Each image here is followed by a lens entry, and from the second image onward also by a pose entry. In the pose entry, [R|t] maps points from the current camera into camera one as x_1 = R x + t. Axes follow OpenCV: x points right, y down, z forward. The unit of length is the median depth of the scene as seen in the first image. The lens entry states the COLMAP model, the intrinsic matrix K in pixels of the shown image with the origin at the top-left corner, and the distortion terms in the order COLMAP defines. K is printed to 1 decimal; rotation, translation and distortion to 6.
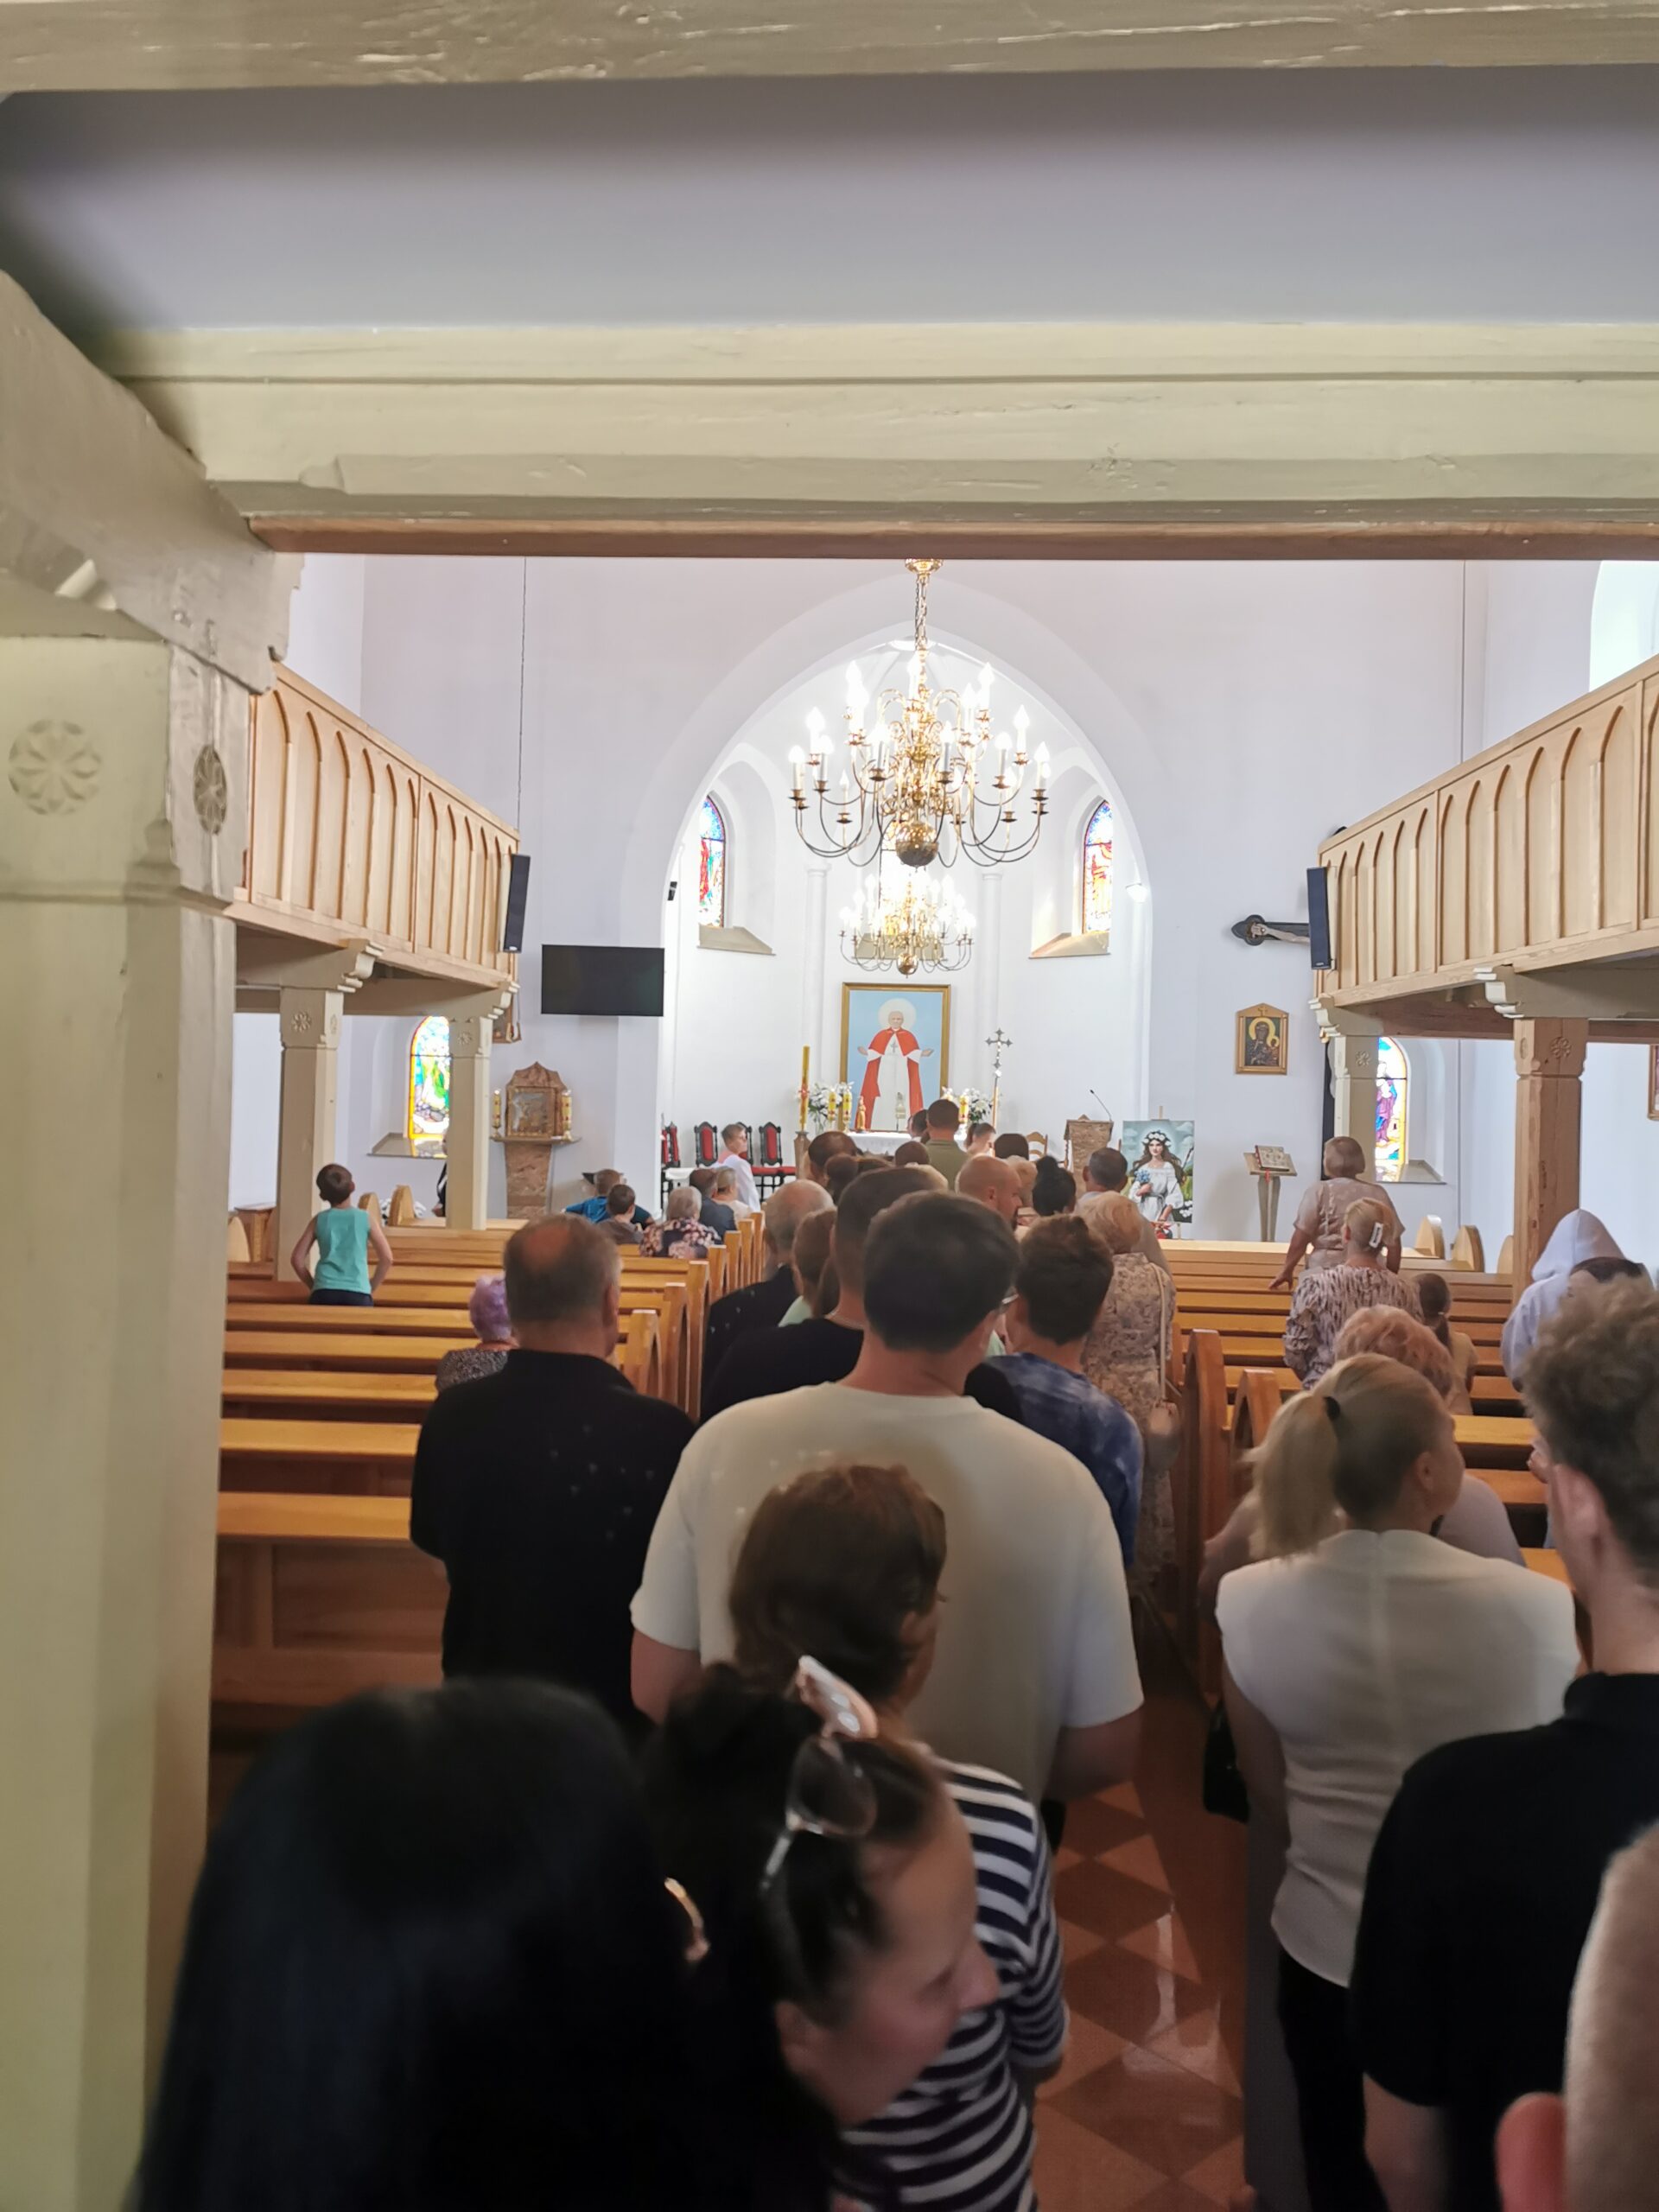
lens RADIAL K [[1698.6, 0, 786.4], [0, 1698.6, 1094.1], [0, 0, 1]] dist [0.031468, -0.044241]
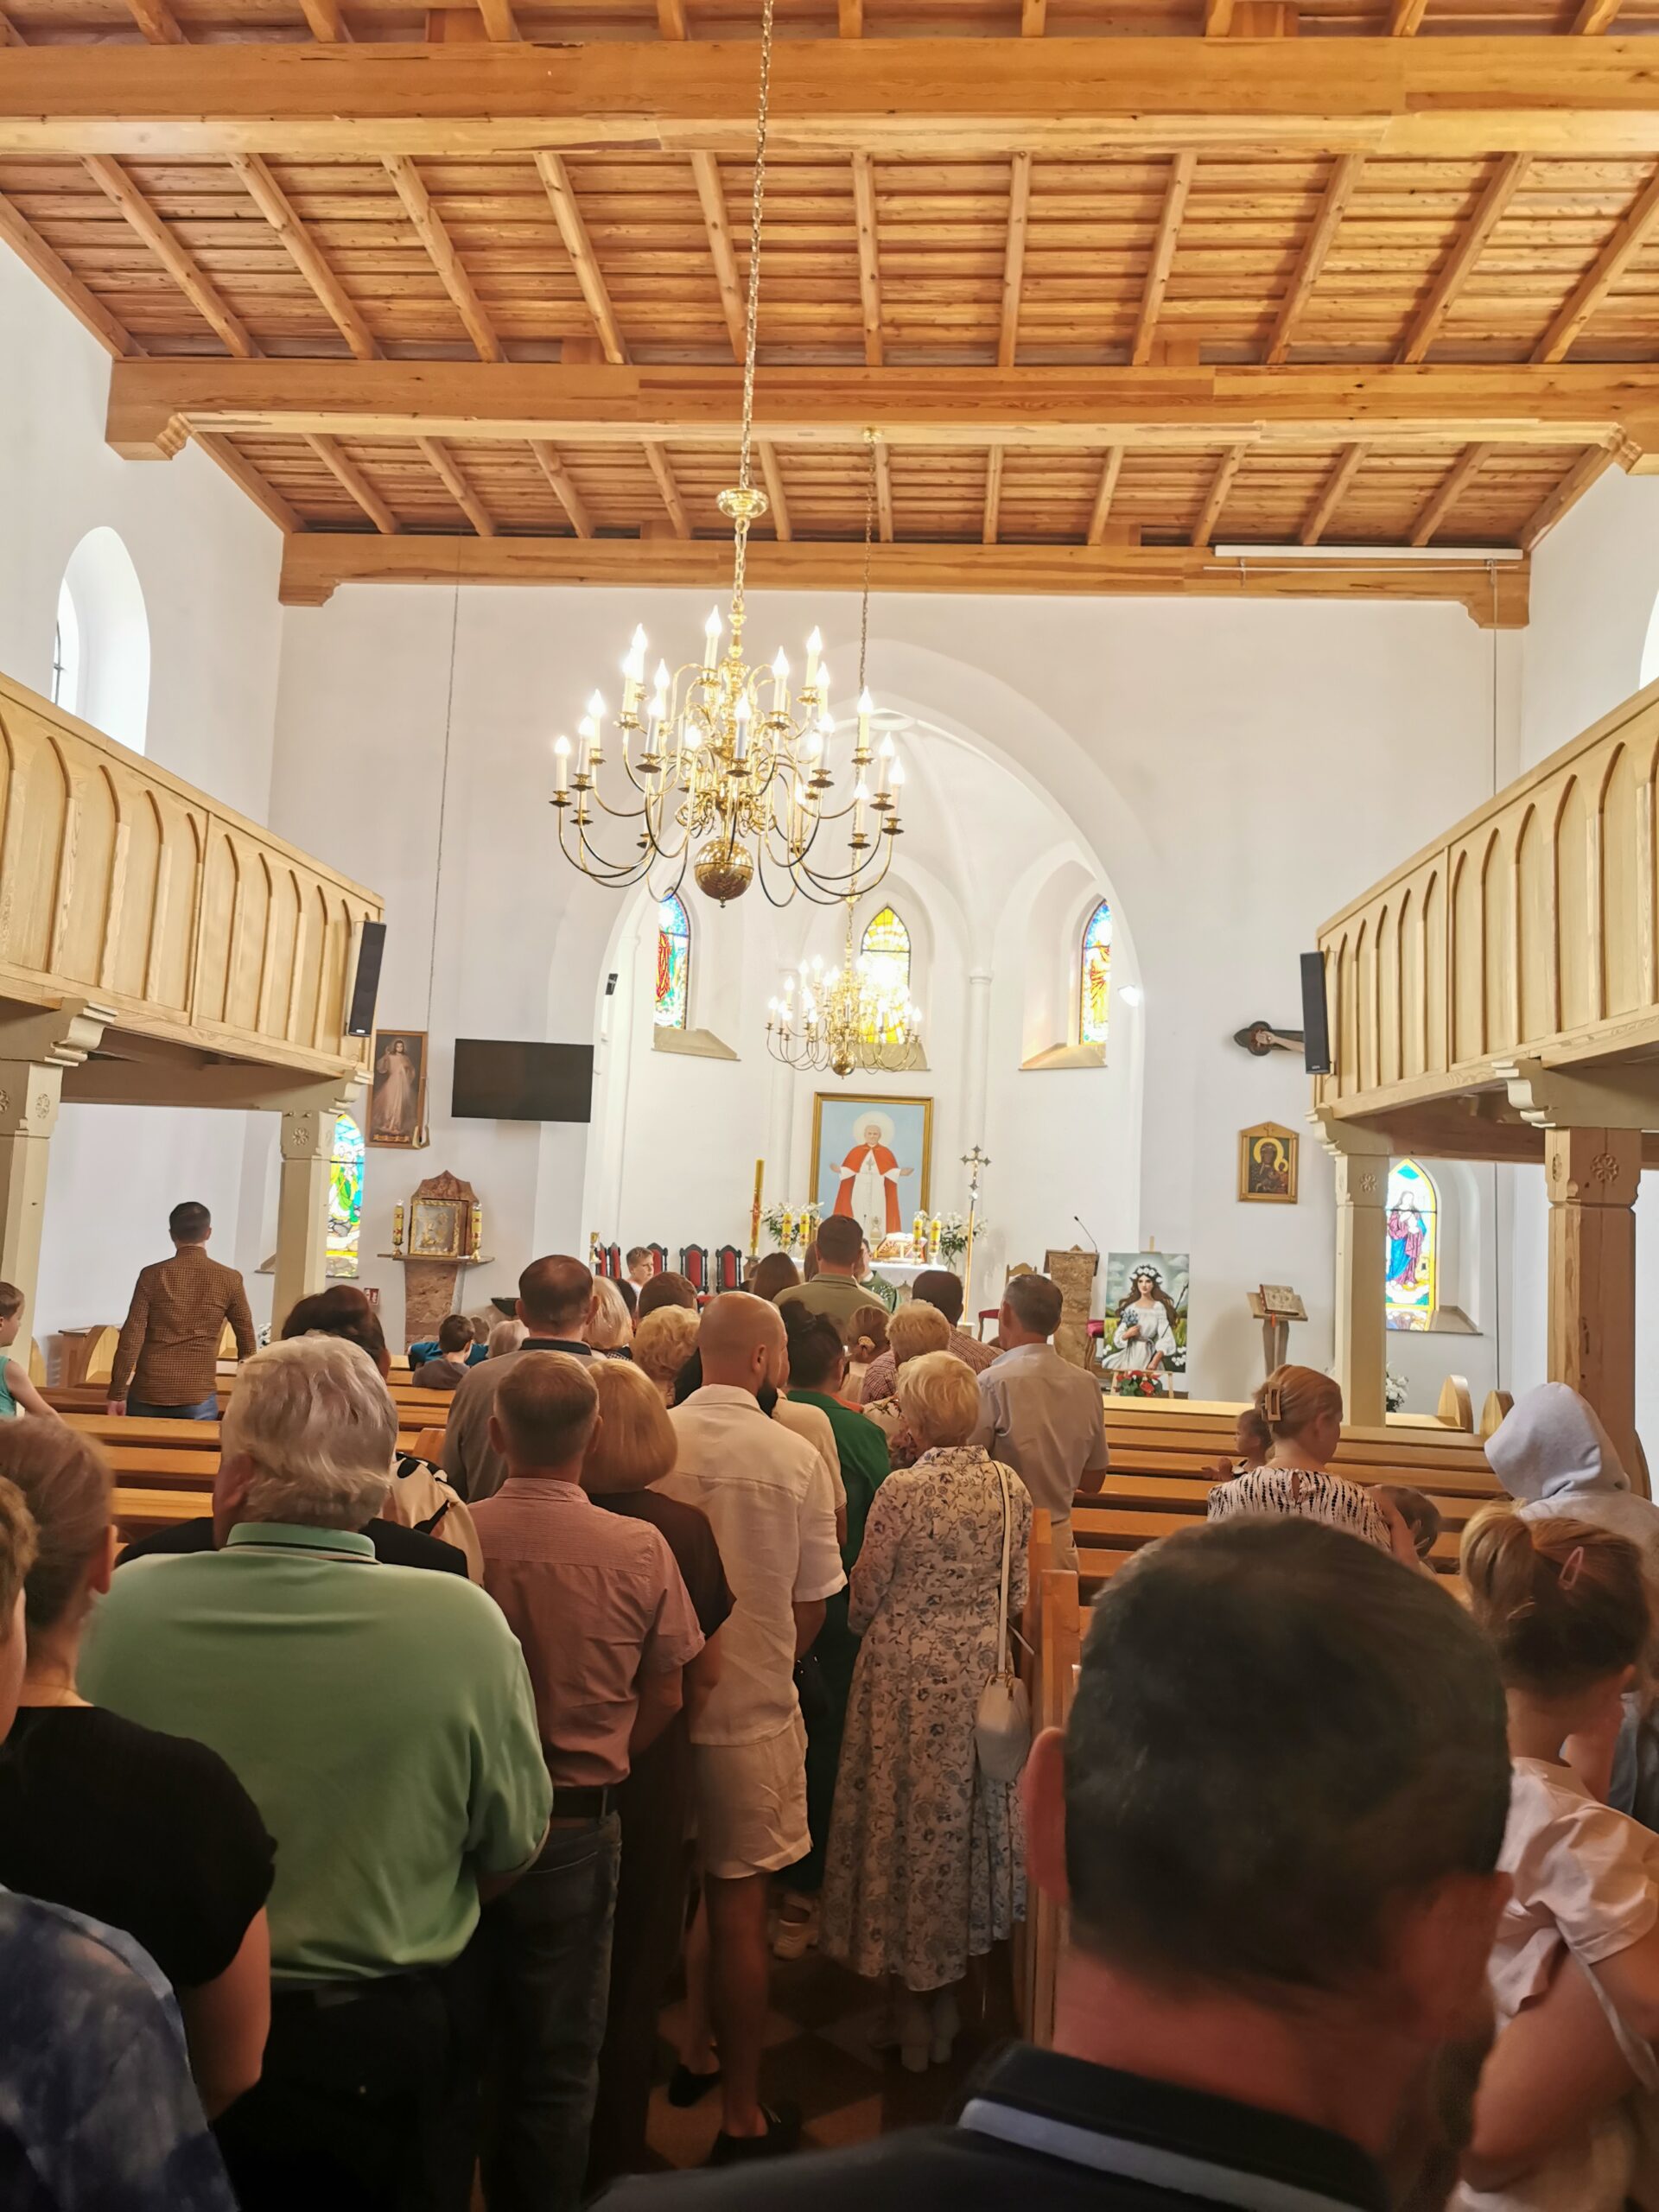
lens RADIAL K [[1738.5, 0, 784.8], [0, 1738.5, 1076.3], [0, 0, 1]] dist [0.039146, -0.063247]
pose [[0.999604, 0.020547, -0.019232, 0.048590], [-0.022040, 0.996474, -0.080953, 0.001738], [0.017501, 0.081344, 0.996532, 0.101749]]
